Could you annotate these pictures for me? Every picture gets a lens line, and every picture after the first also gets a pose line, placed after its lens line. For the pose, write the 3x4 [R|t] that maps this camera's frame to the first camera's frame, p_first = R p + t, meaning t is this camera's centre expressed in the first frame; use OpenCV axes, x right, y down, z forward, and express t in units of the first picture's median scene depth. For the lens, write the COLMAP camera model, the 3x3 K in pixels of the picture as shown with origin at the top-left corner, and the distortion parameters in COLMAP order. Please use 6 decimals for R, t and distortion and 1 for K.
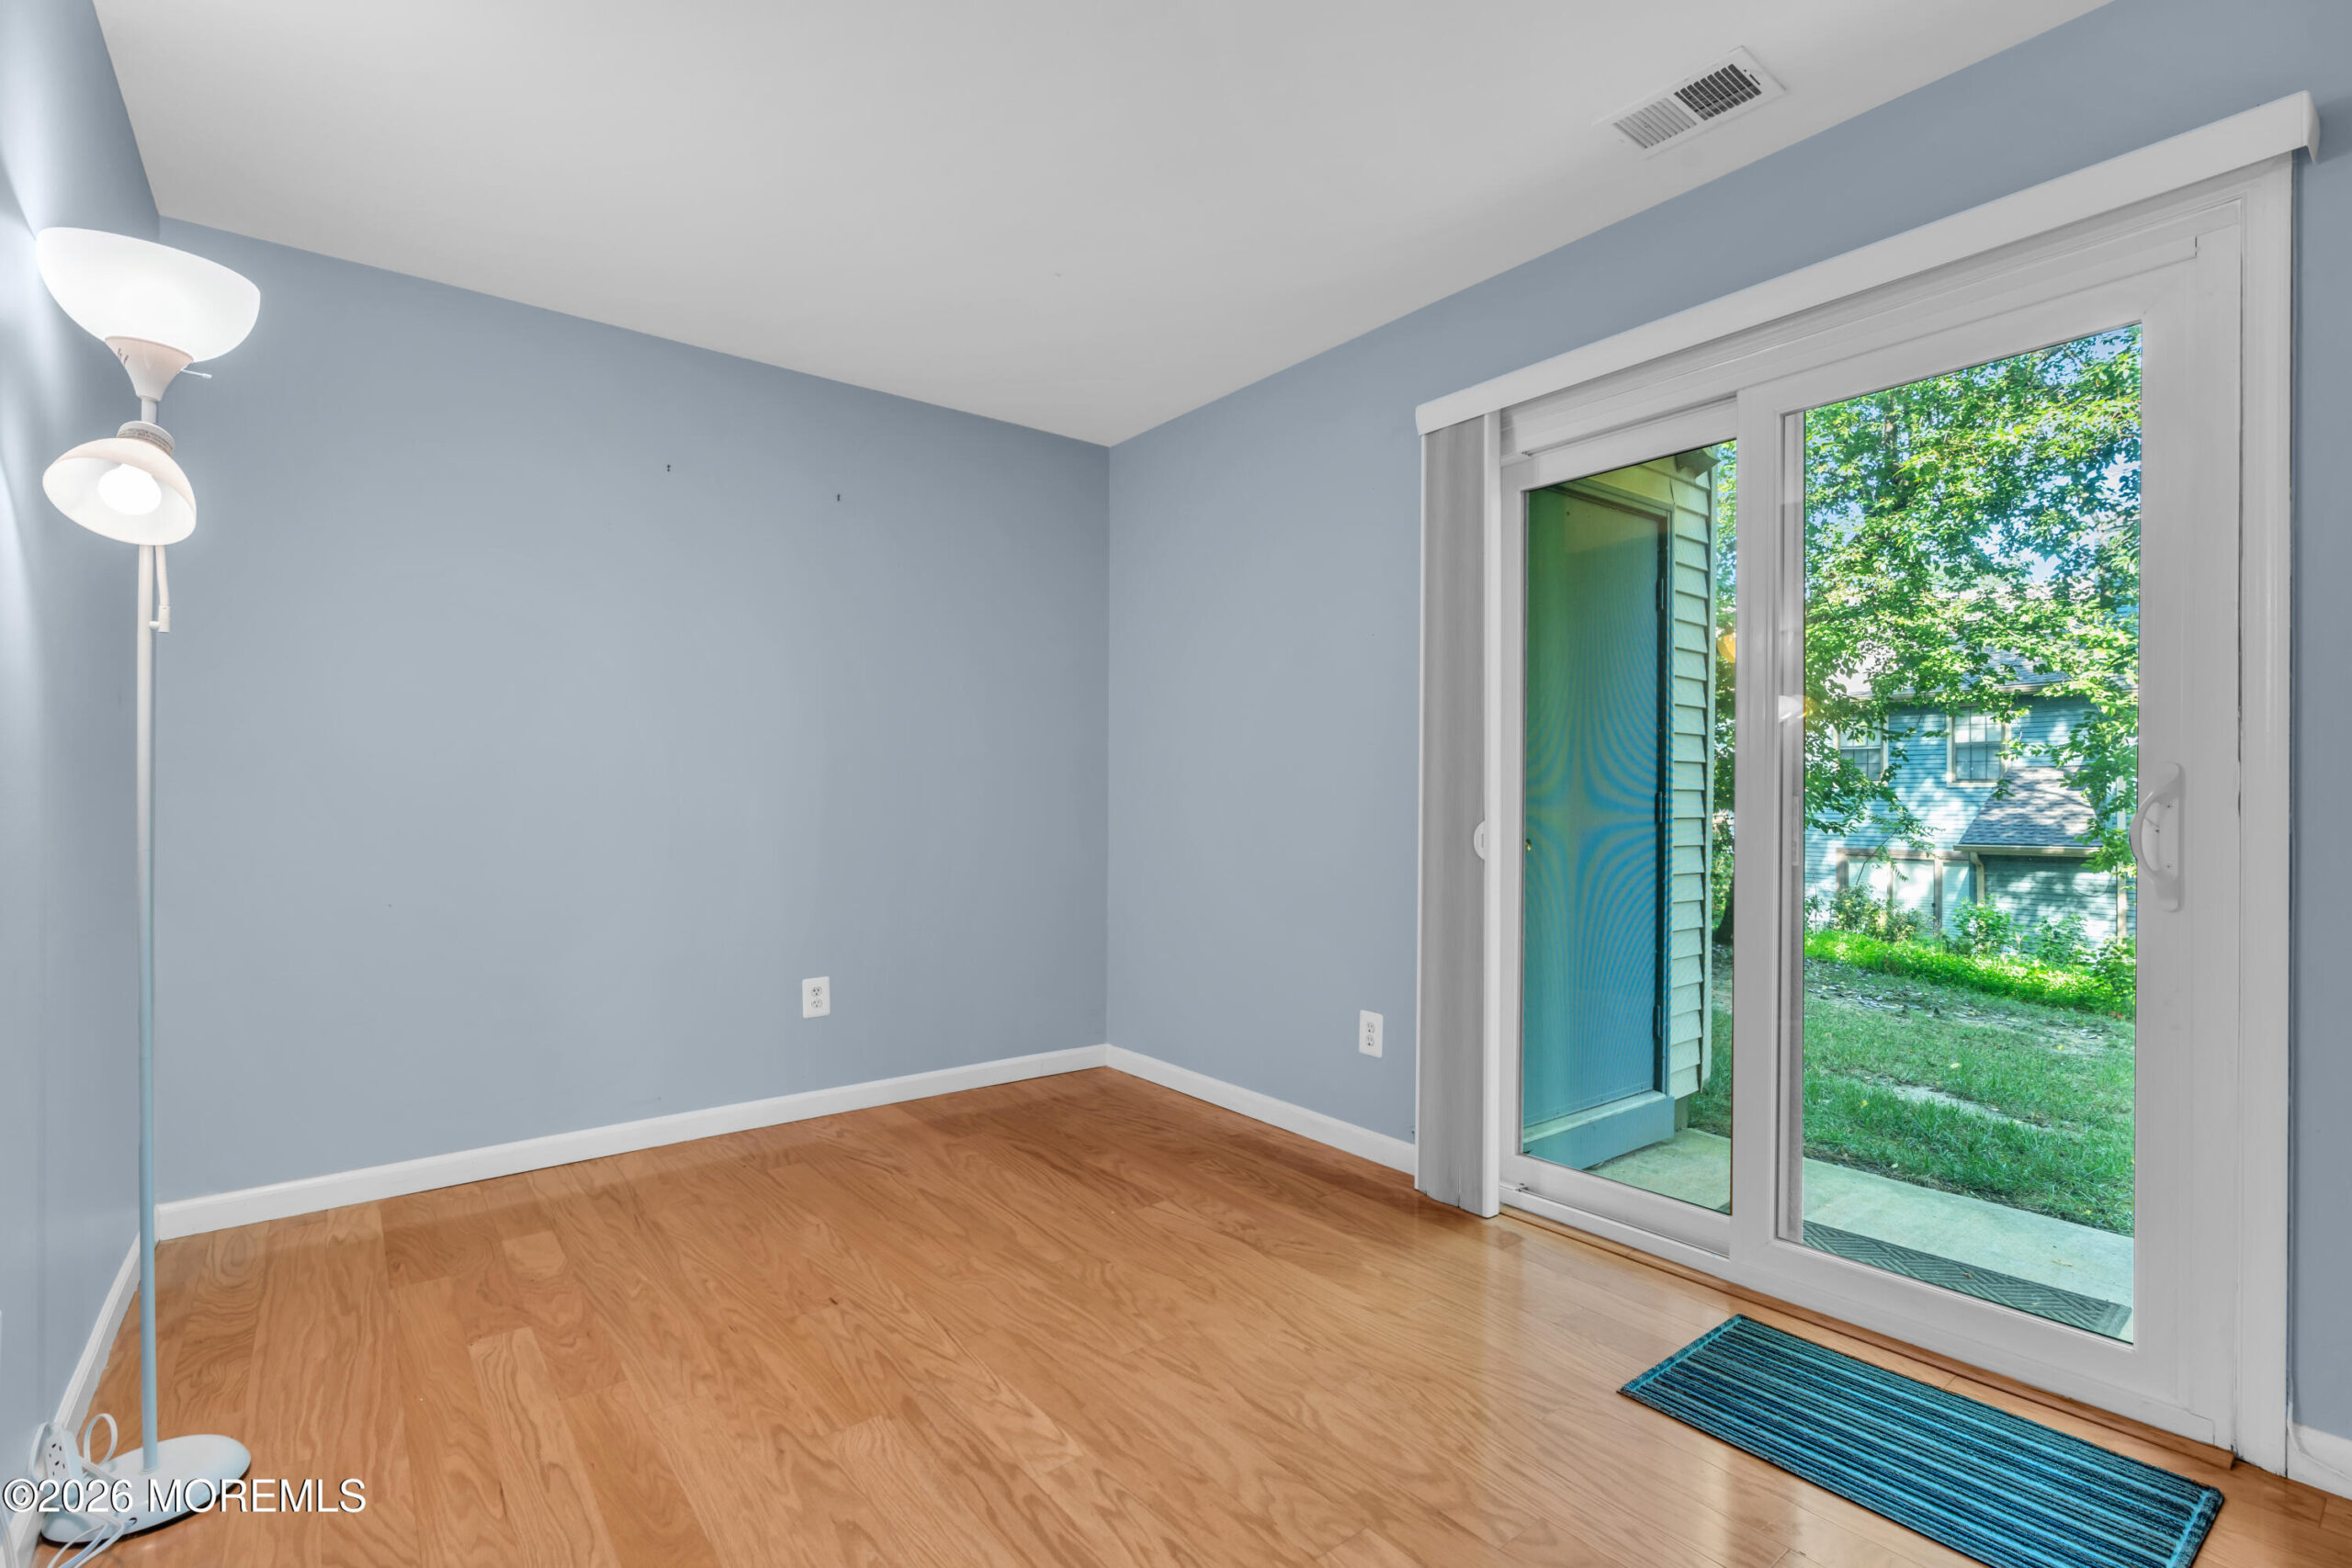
lens RADIAL K [[1064.1, 0, 1177.1], [0, 1064.1, 791.9], [0, 0, 1]] dist [-0.011386, 0.004496]
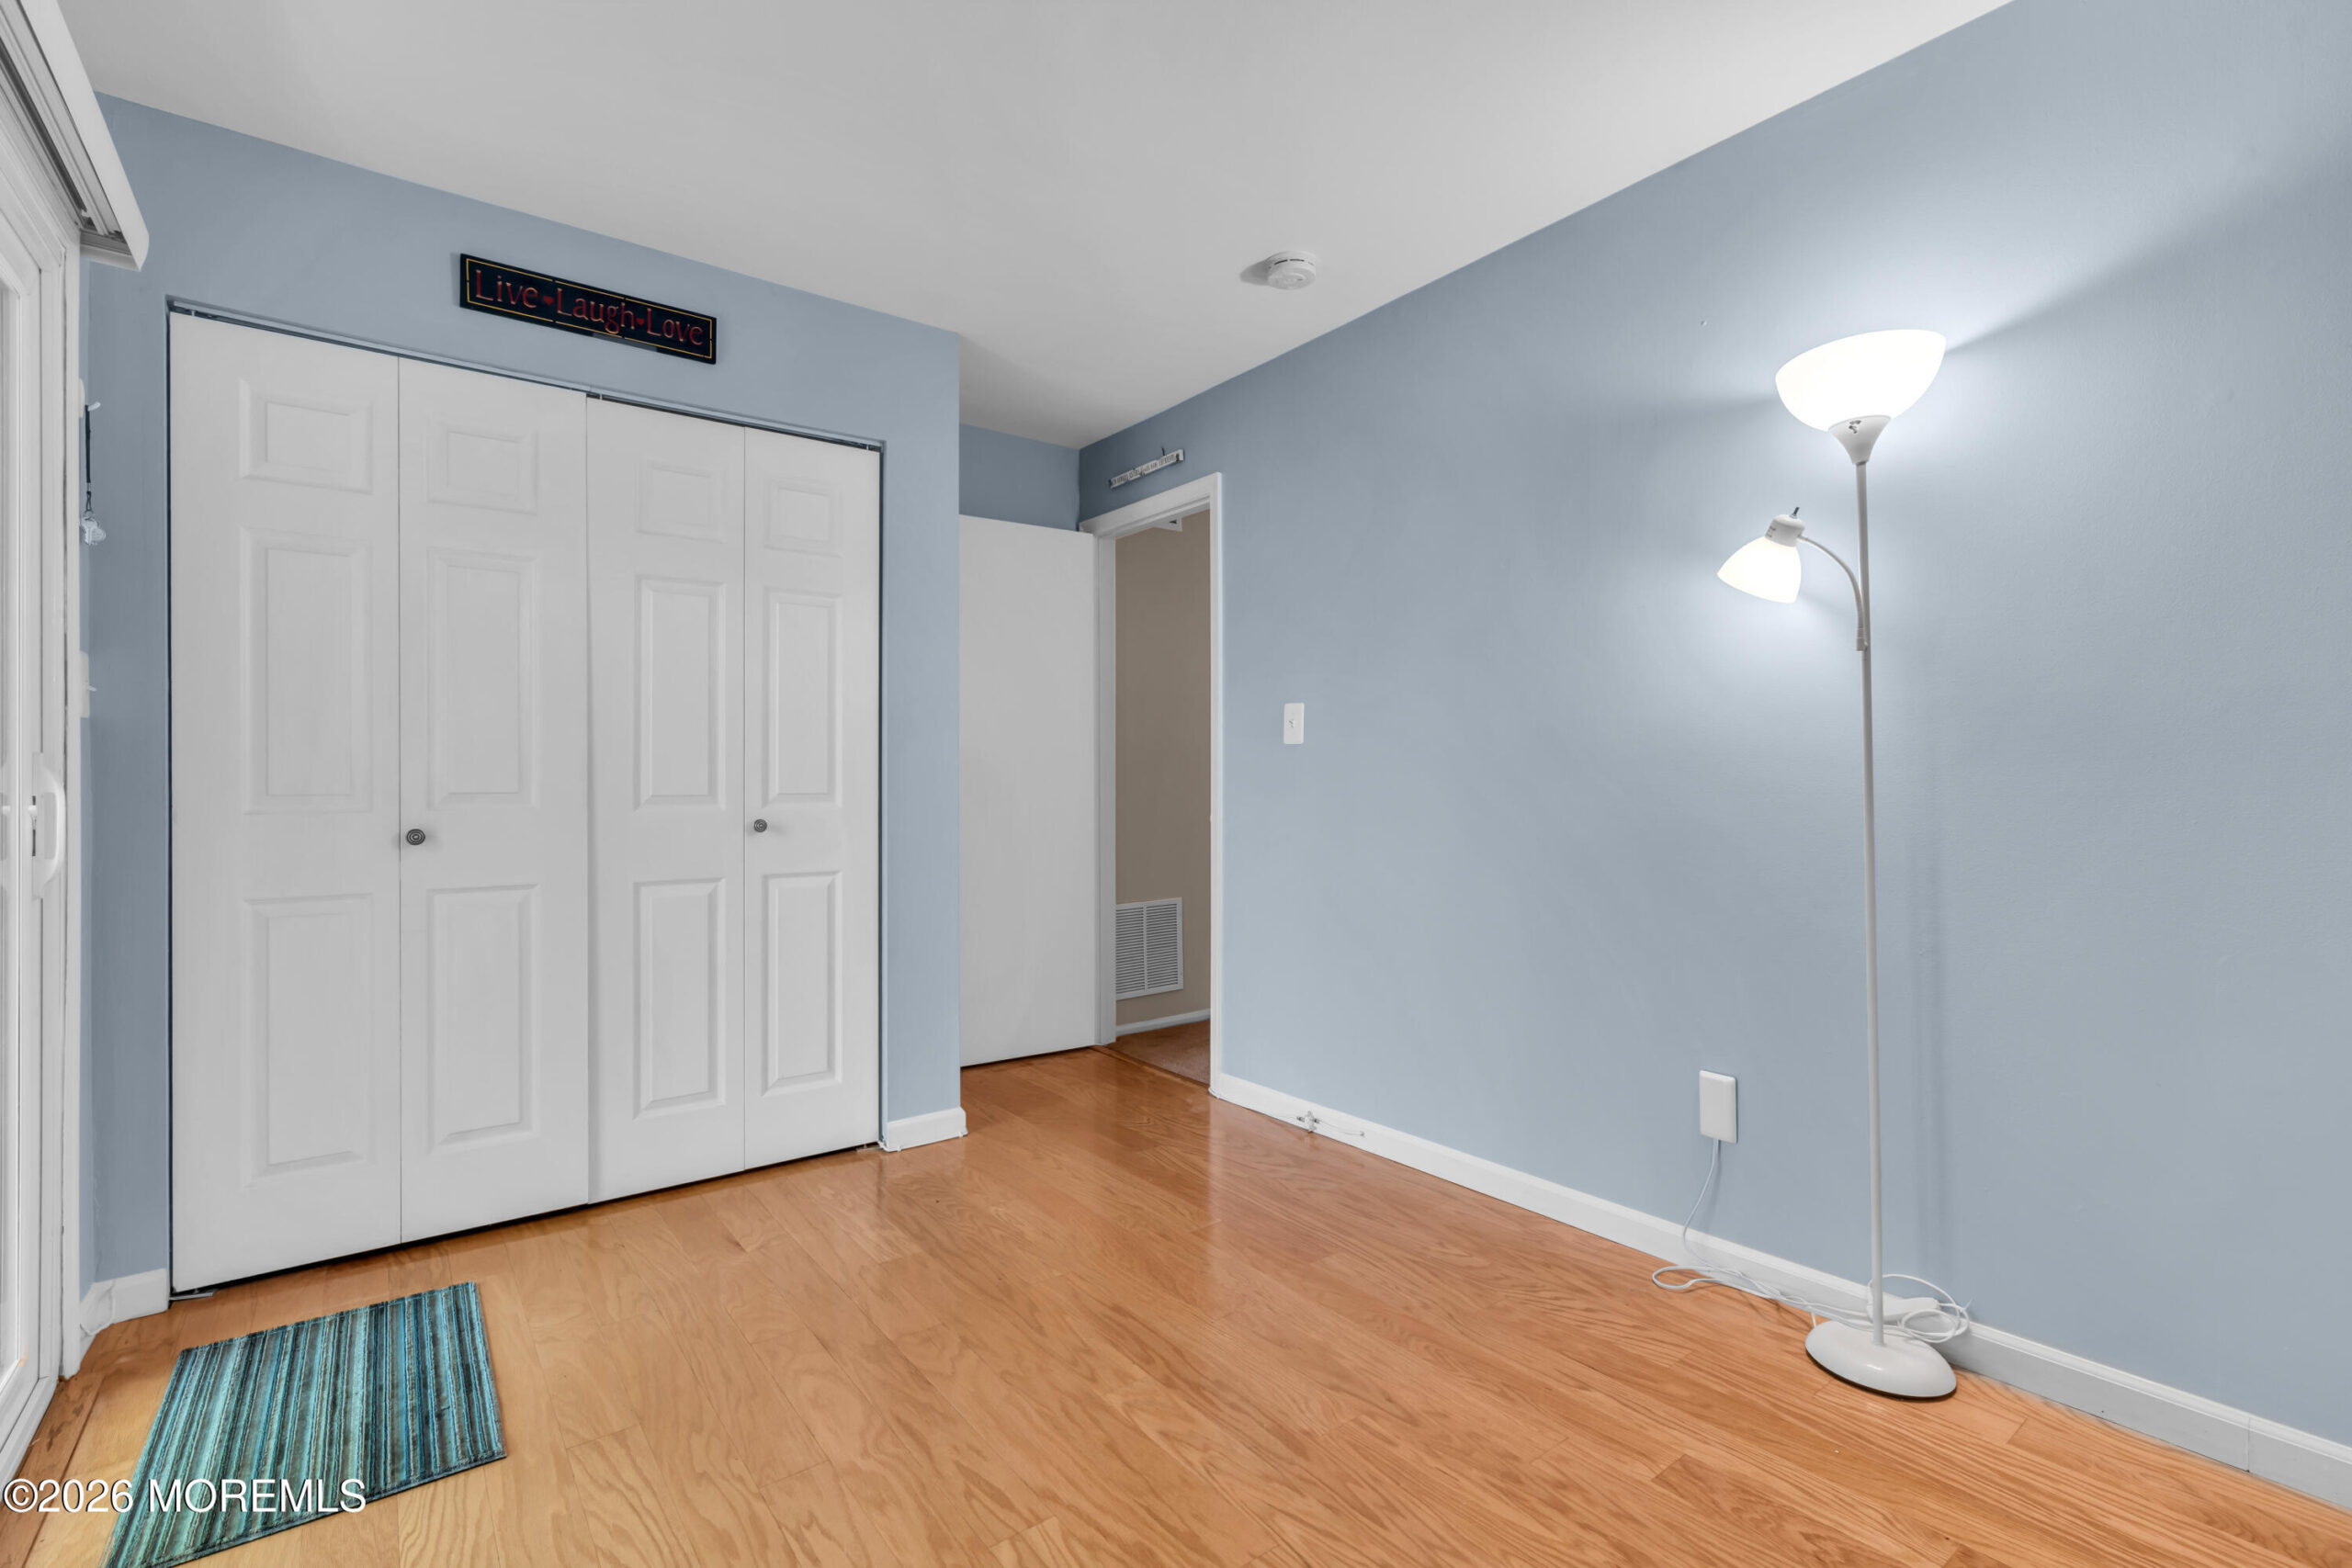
lens RADIAL K [[1064.1, 0, 1173.9], [0, 1064.1, 784.4], [0, 0, 1]] dist [-0.011386, 0.004496]
pose [[-0.999857, 0.000010, 0.016909, -0.174566], [-0.000035, 0.999996, -0.002653, 0.004237], [-0.016909, -0.002653, -0.999854, 2.068297]]
